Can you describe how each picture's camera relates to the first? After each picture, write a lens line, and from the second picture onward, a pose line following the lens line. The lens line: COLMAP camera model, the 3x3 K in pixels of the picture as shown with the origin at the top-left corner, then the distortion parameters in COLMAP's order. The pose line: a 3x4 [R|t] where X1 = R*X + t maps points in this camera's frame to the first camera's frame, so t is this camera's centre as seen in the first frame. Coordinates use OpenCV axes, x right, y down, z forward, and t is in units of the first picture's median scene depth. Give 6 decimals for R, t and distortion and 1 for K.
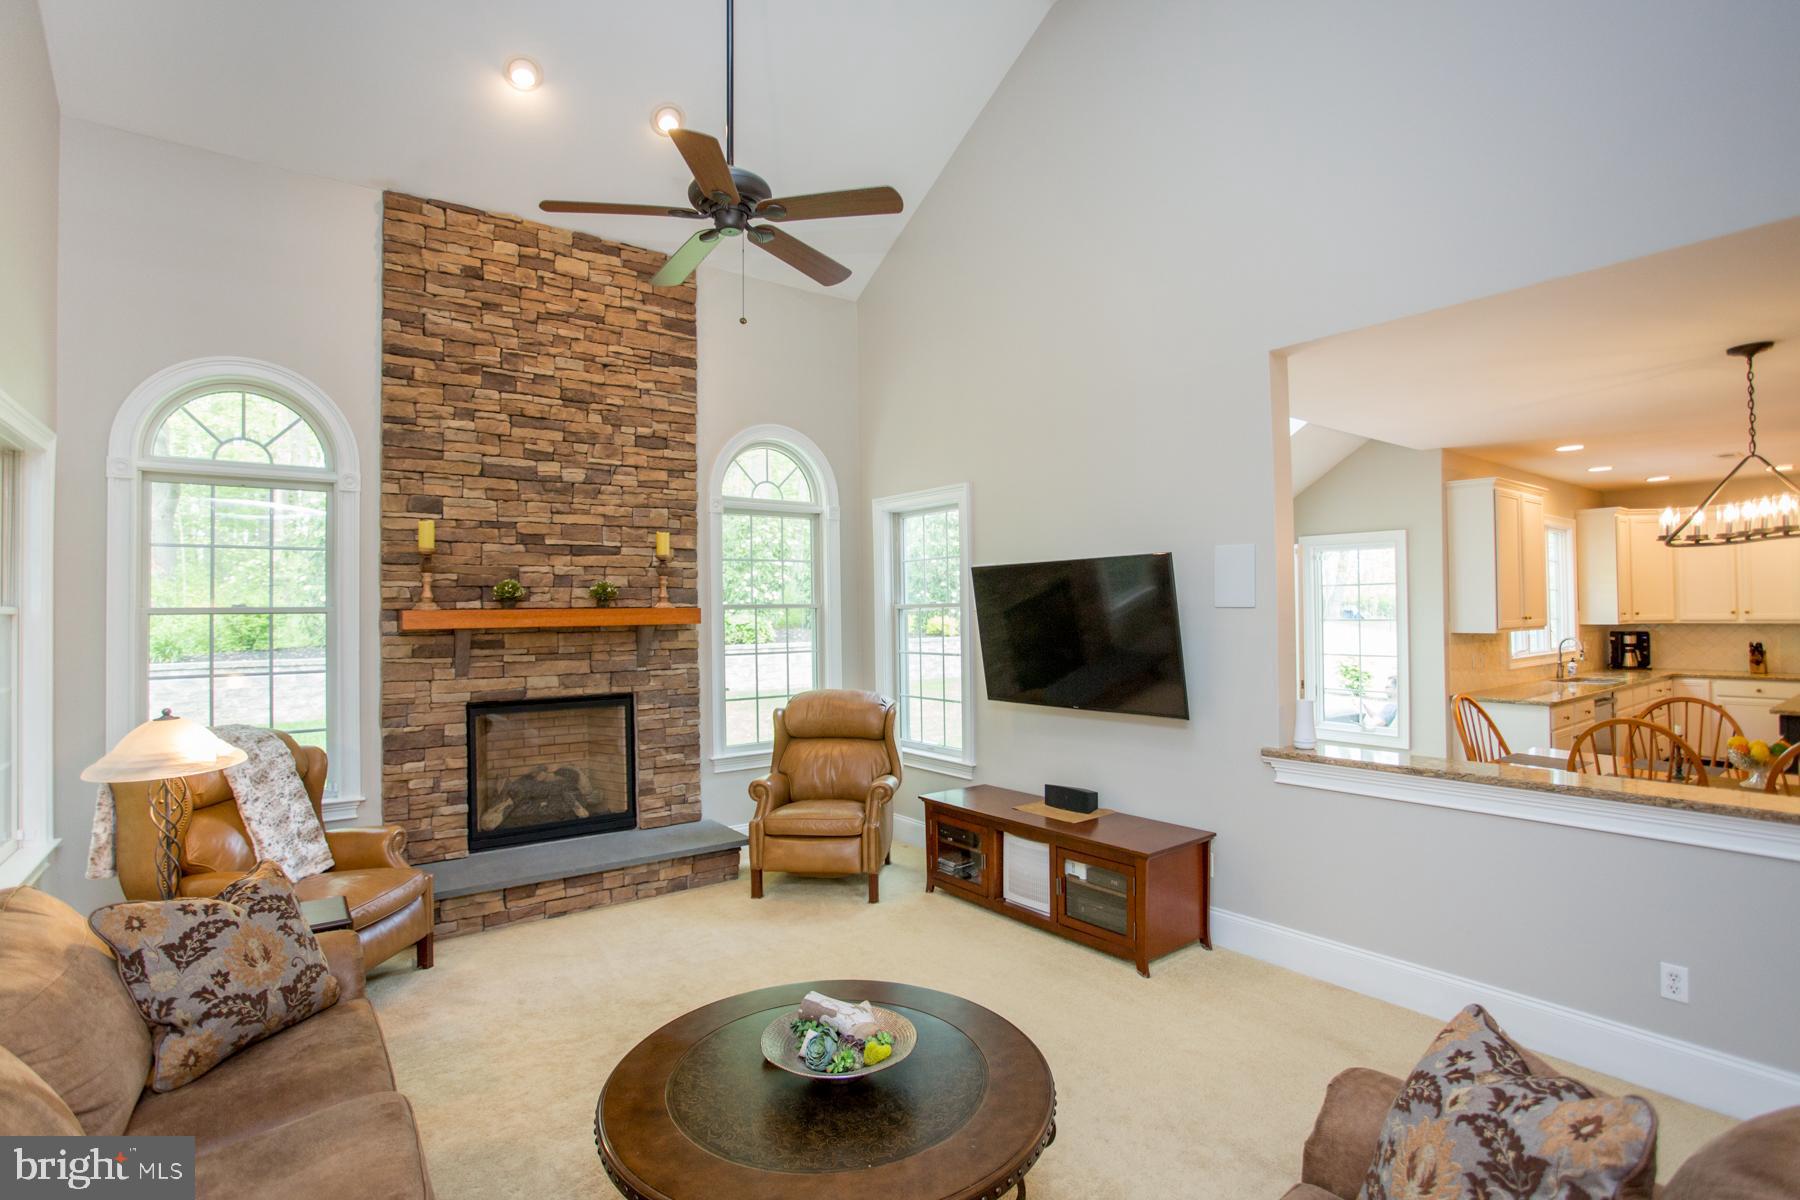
lens RADIAL K [[862.6, 0, 900.0], [0, 862.6, 600.0], [0, 0, 1]] dist [-0.077225, 0.035342]
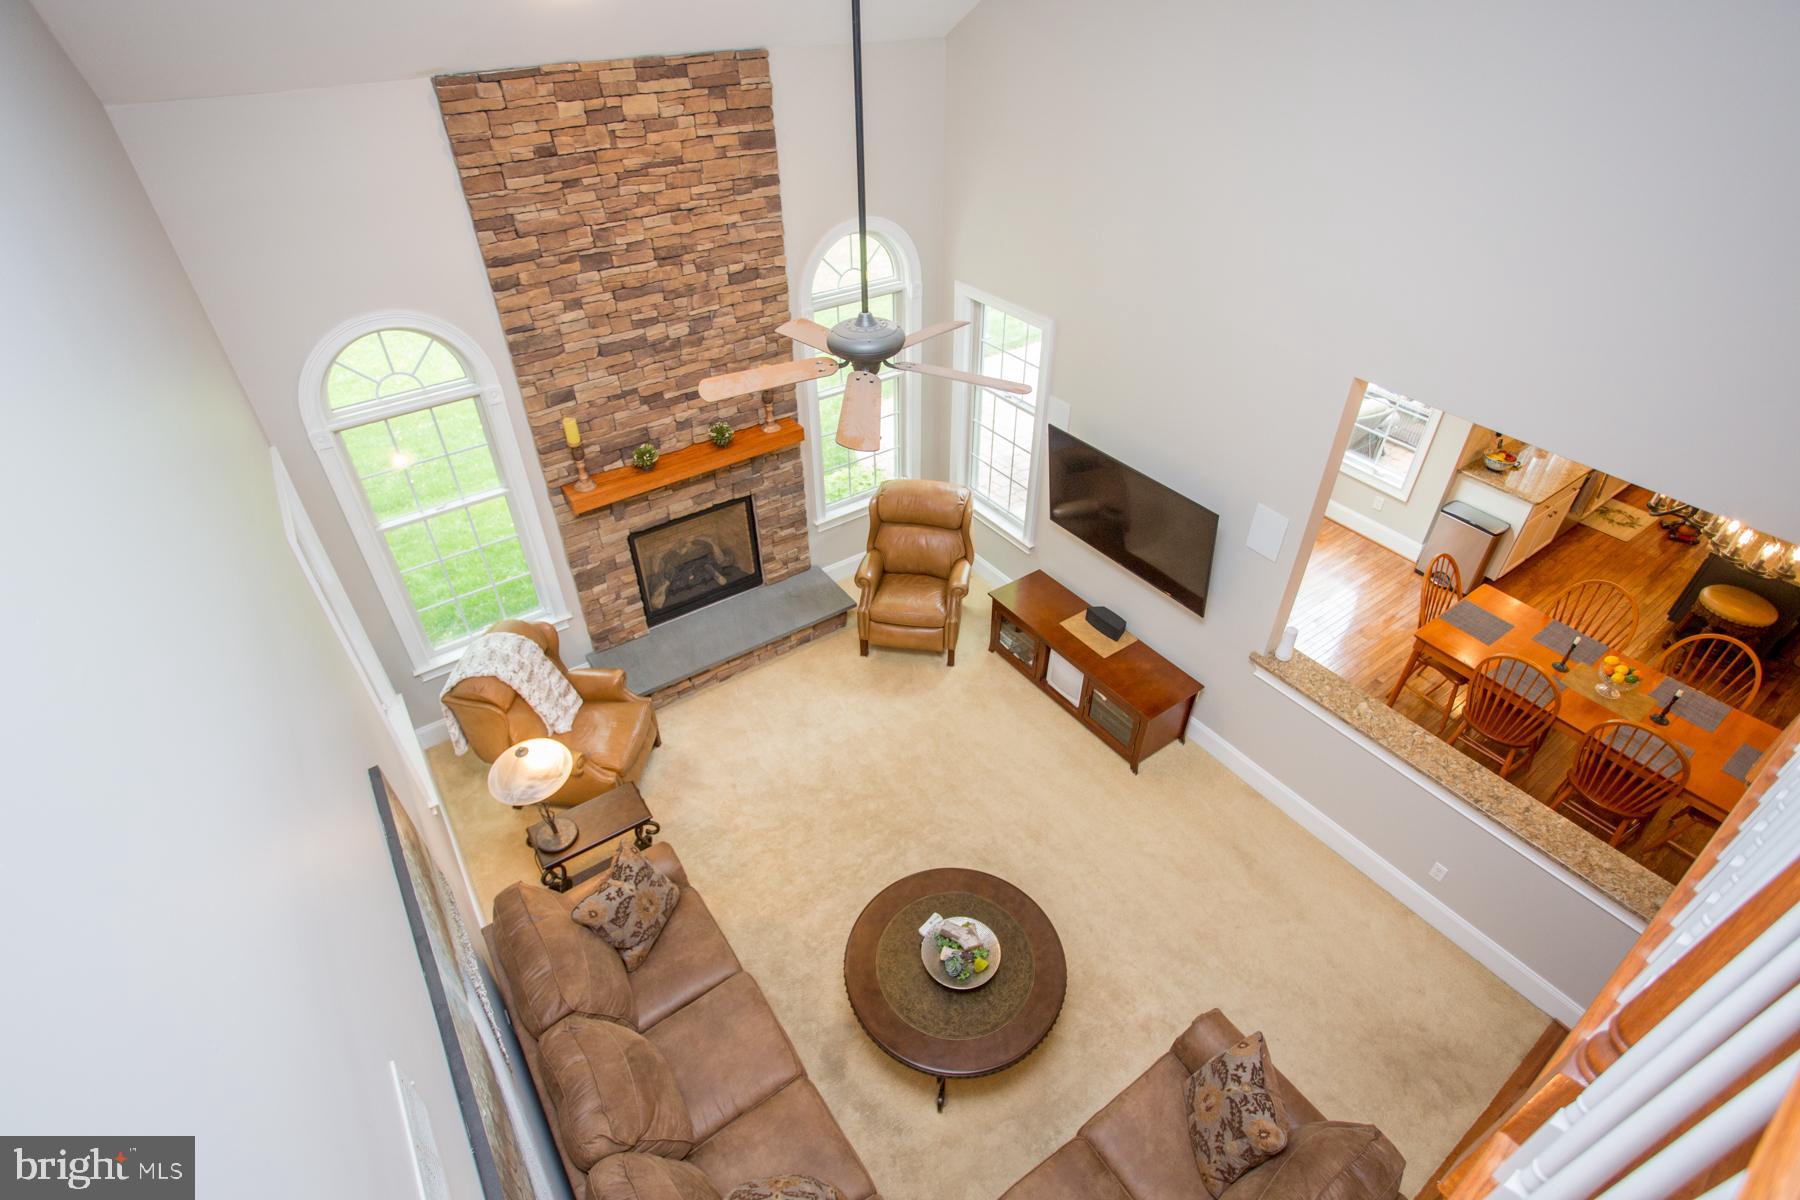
lens RADIAL K [[862.6, 0, 900.0], [0, 862.6, 600.0], [0, 0, 1]] dist [-0.077225, 0.035342]
pose [[0.999353, 0.027868, -0.022739, -0.078510], [-0.007514, 0.780014, 0.625718, -0.557347], [0.035174, -0.625142, 0.779718, -0.017117]]
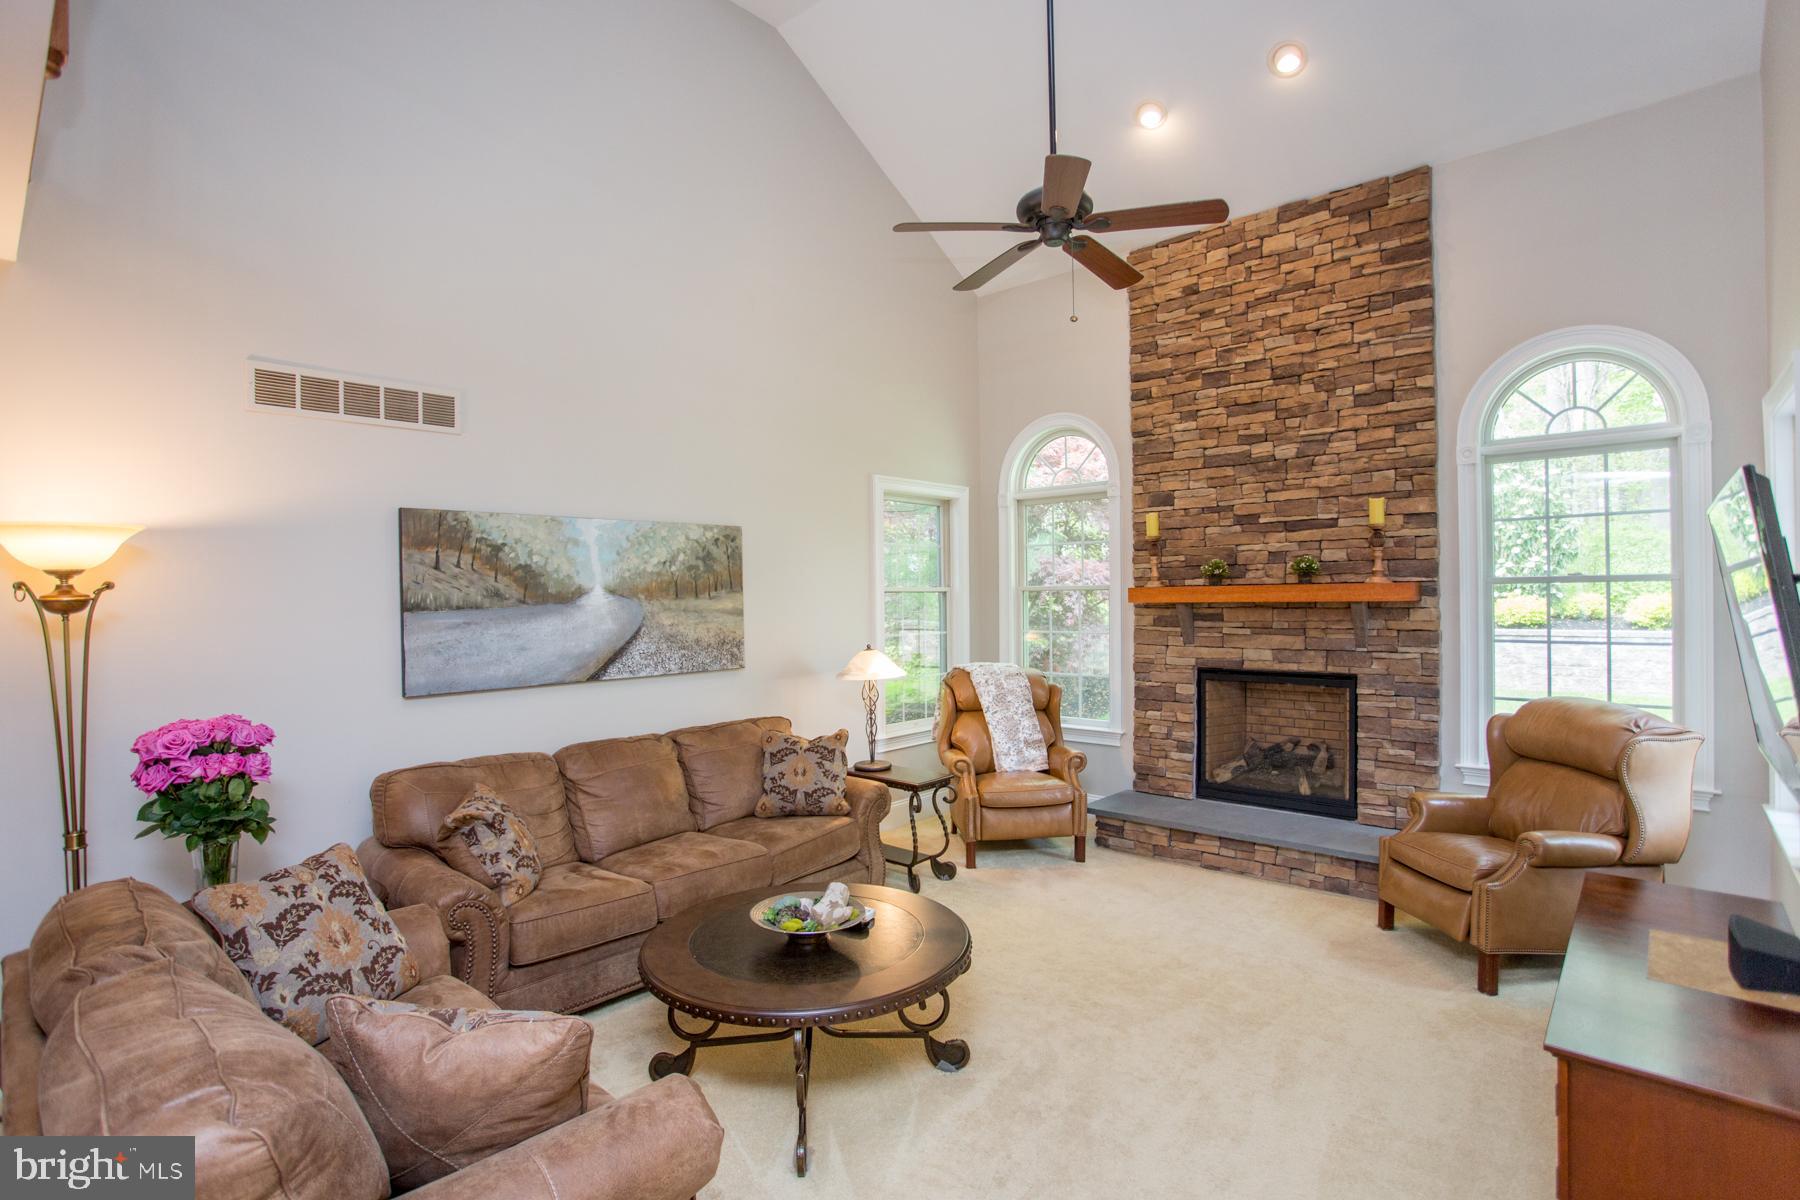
lens RADIAL K [[862.6, 0, 900.0], [0, 862.6, 600.0], [0, 0, 1]] dist [-0.077225, 0.035342]
pose [[0.189431, 0.013070, -0.981807, 0.523215], [0.021643, 0.999613, 0.017483, 0.001066], [0.981655, -0.024561, 0.189075, 0.367970]]
